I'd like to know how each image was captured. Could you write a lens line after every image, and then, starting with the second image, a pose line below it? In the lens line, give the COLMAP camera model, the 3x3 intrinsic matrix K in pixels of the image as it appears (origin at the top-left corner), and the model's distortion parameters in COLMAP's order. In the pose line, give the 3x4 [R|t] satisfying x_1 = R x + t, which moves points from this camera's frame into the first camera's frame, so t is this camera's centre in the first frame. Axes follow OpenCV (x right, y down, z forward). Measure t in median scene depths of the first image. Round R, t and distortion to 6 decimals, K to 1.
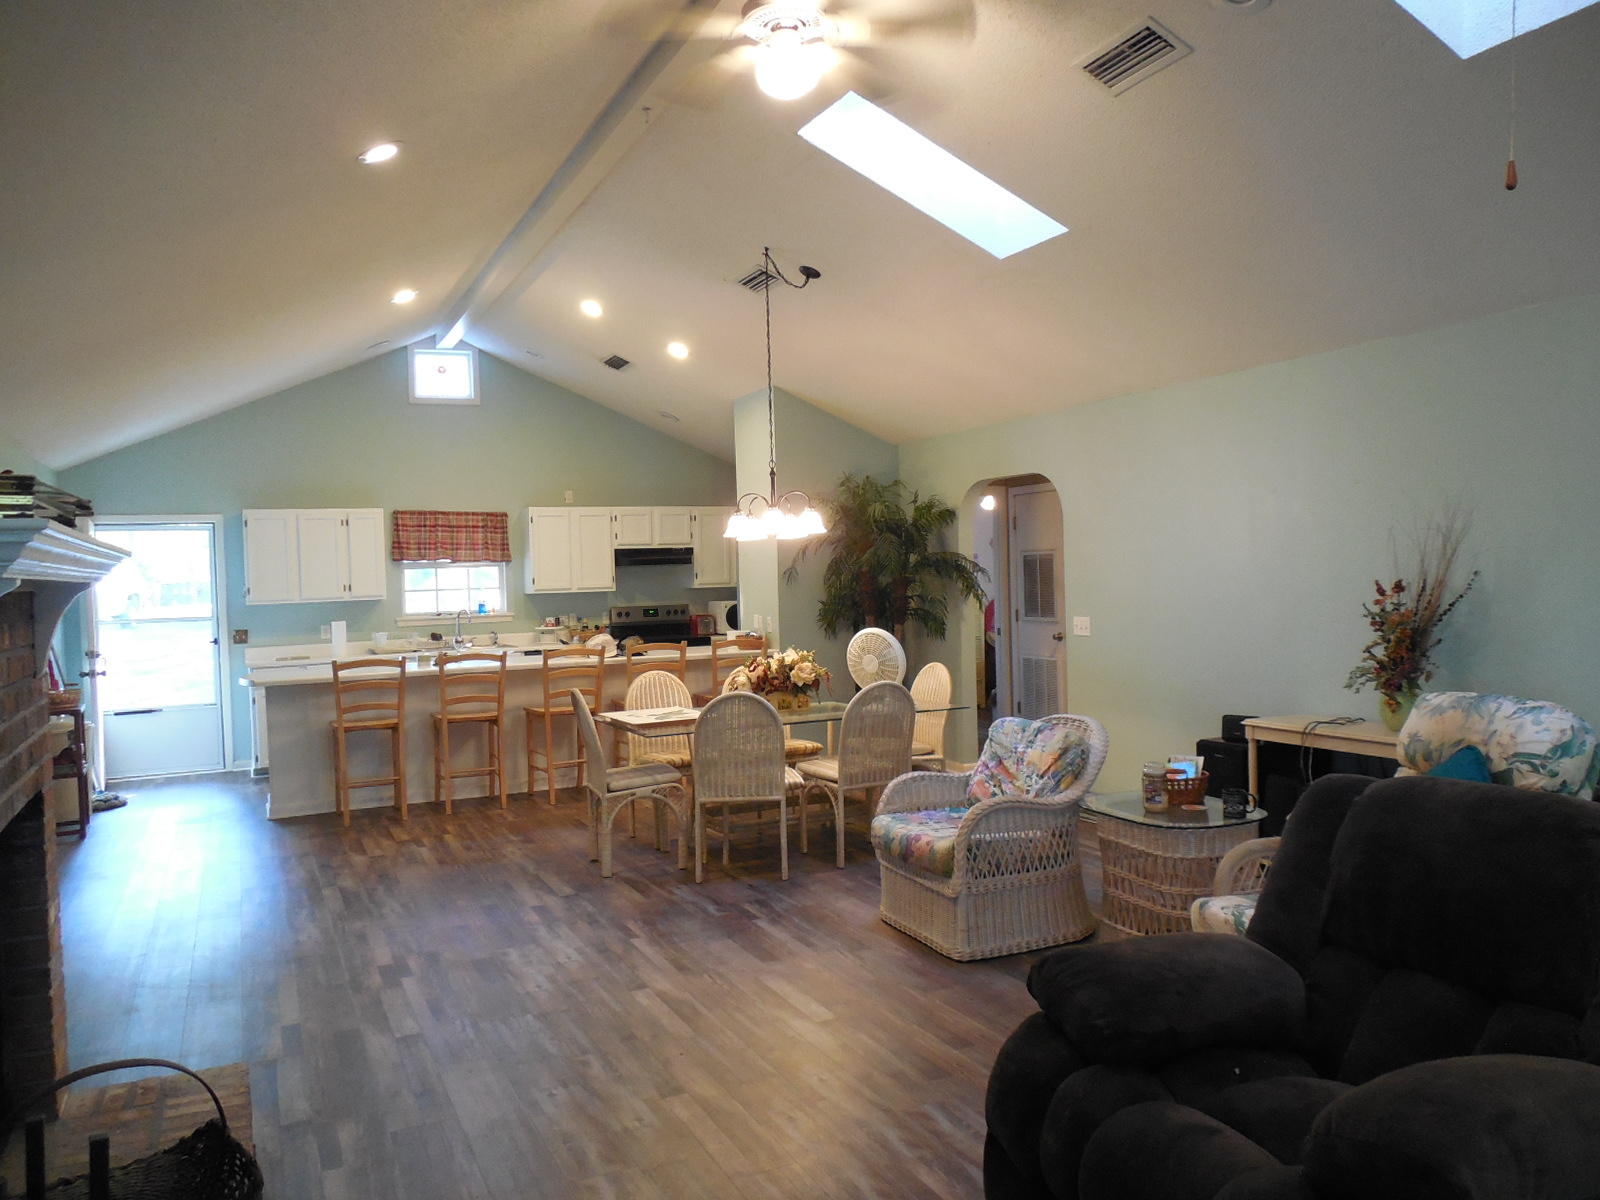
lens RADIAL K [[1195.1, 0, 802.8], [0, 1195.1, 603.3], [0, 0, 1]] dist [0.004778, 0.001072]
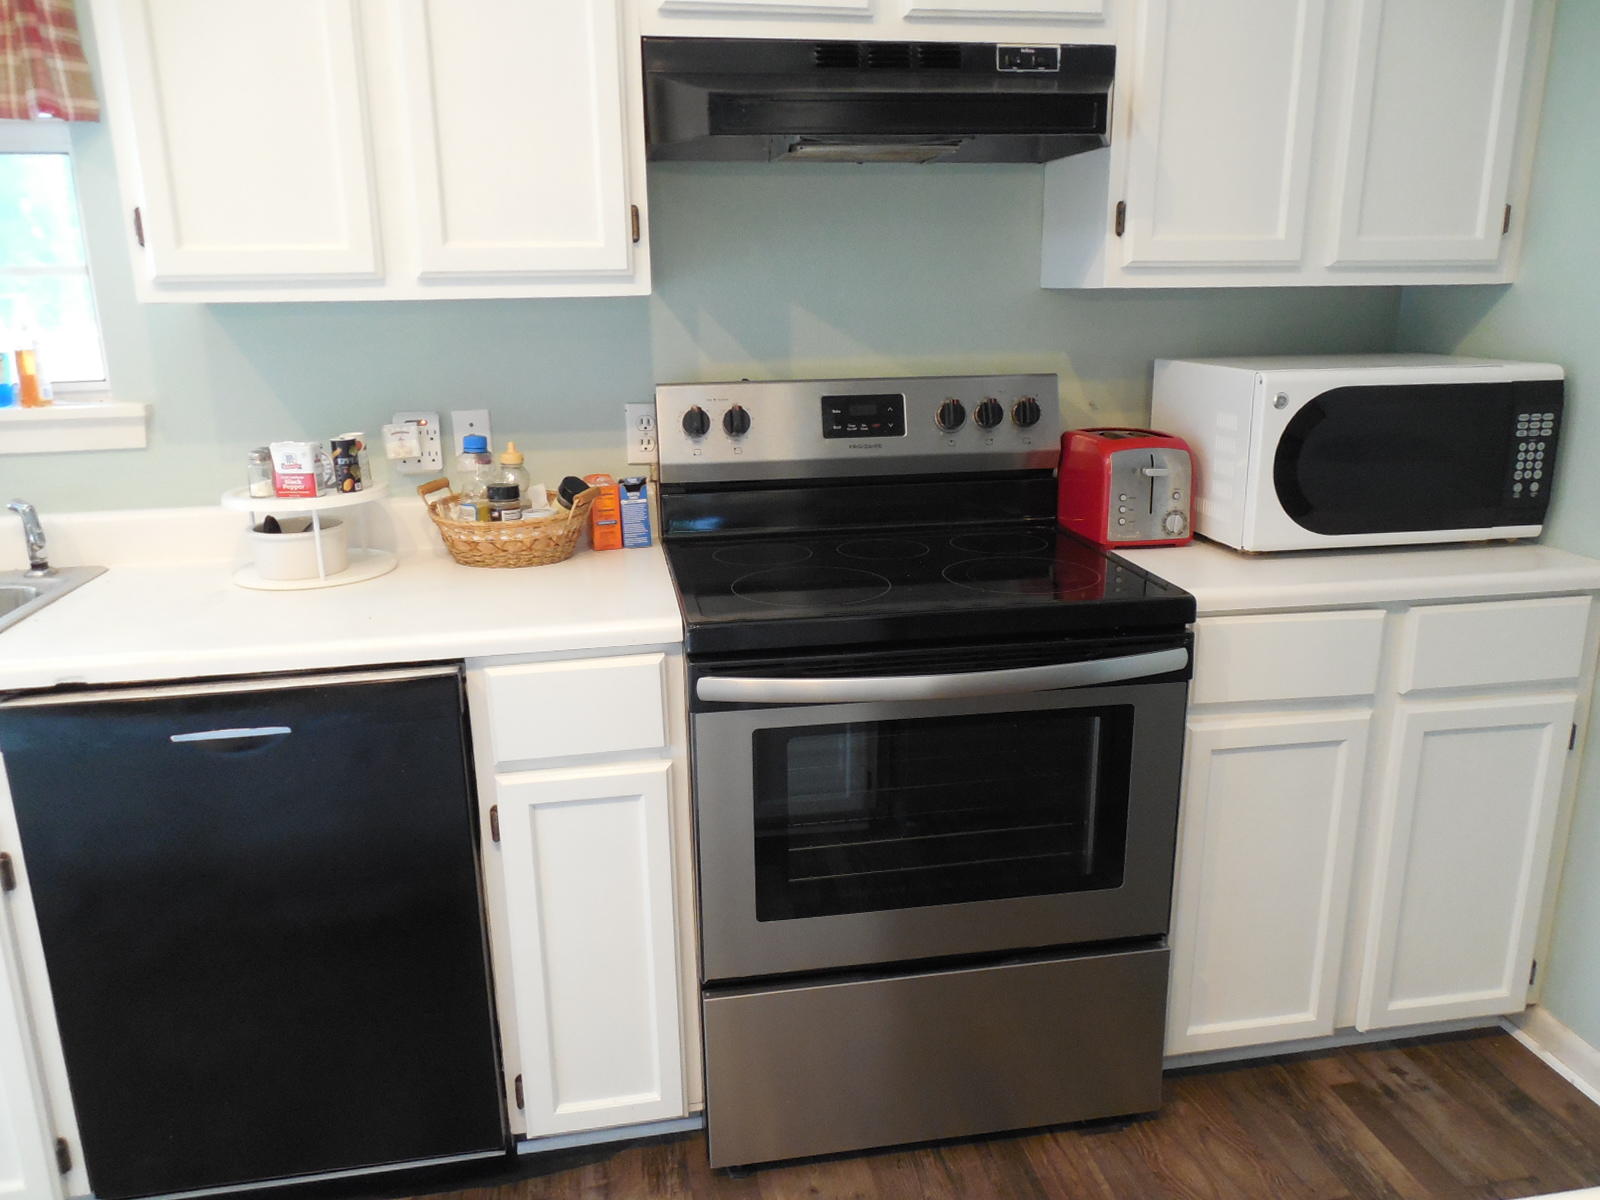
lens RADIAL K [[1195.1, 0, 802.8], [0, 1195.1, 603.3], [0, 0, 1]] dist [0.004778, 0.001072]
pose [[0.963574, 0.087003, -0.252895, -0.161585], [-0.022762, 0.968853, 0.246587, -0.019852], [0.266472, -0.231849, 0.935542, 1.548843]]
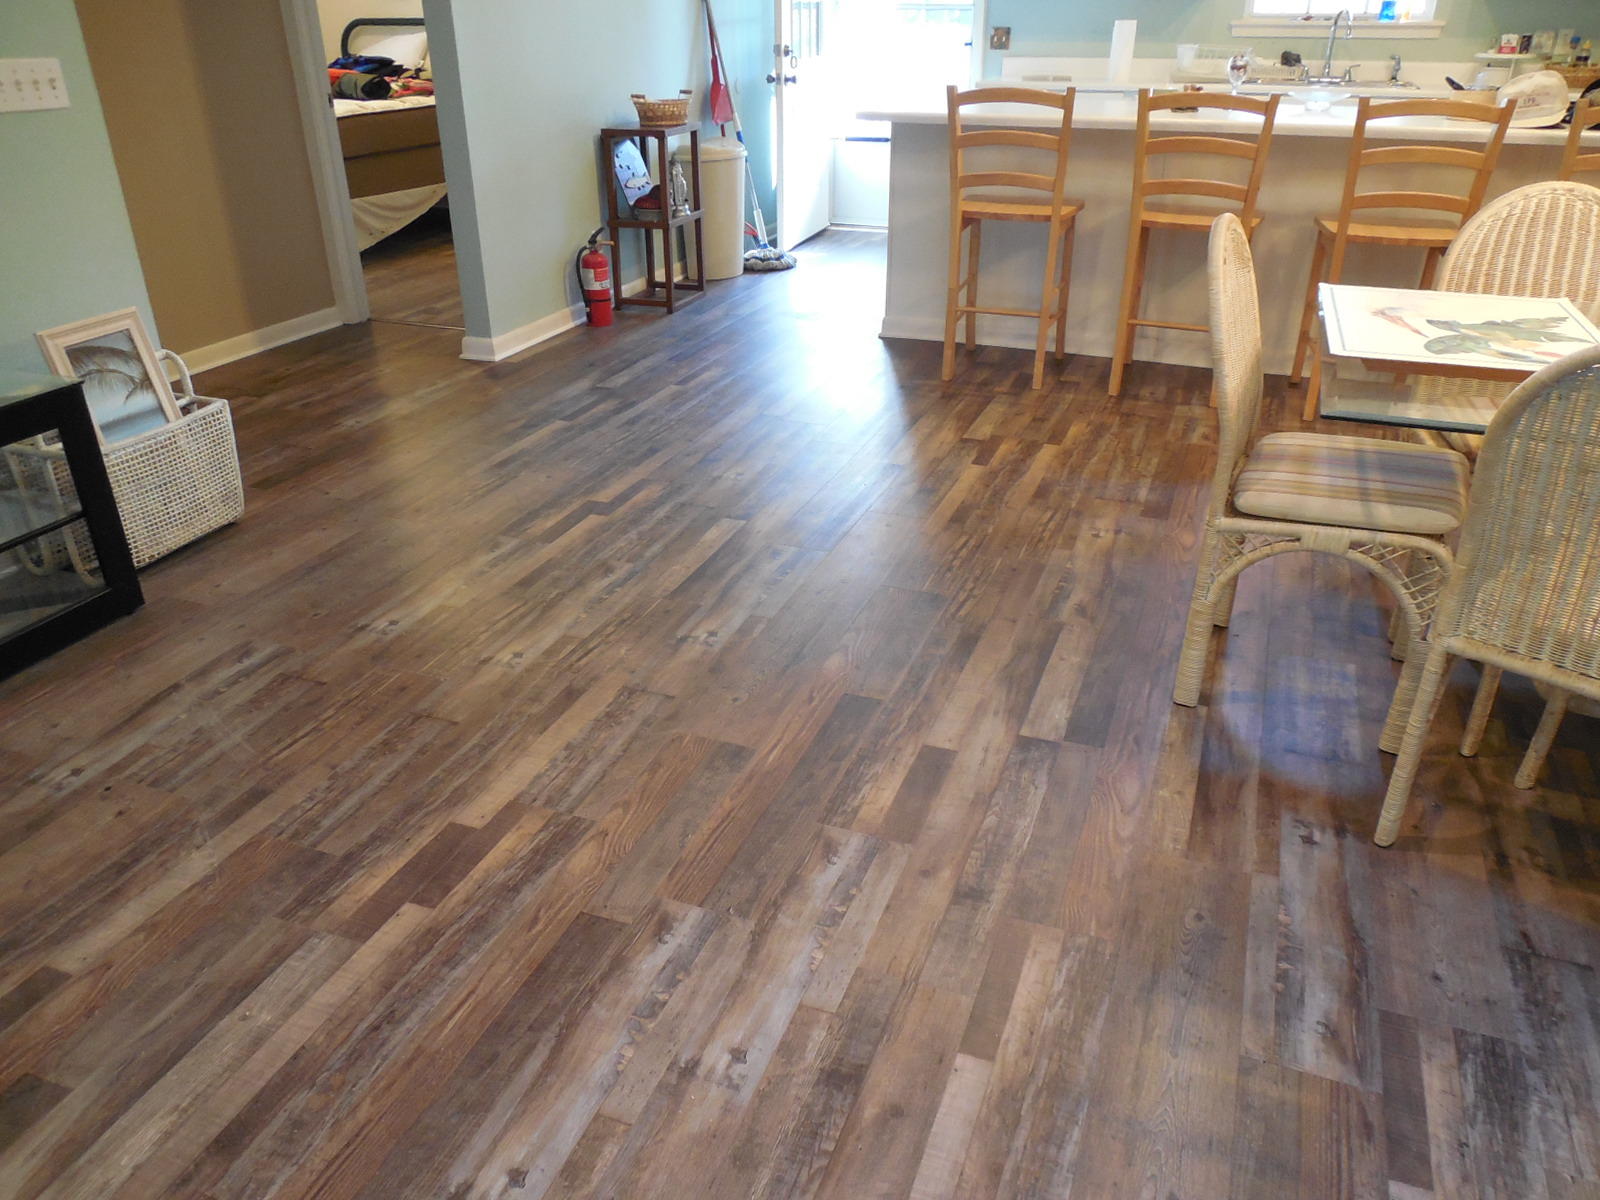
lens RADIAL K [[1195.1, 0, 802.8], [0, 1195.1, 603.3], [0, 0, 1]] dist [0.004778, 0.001072]
pose [[0.696123, 0.352439, -0.625460, -0.008916], [-0.043012, 0.890116, 0.453699, 0.016081], [0.716633, -0.288928, 0.634789, 0.644660]]
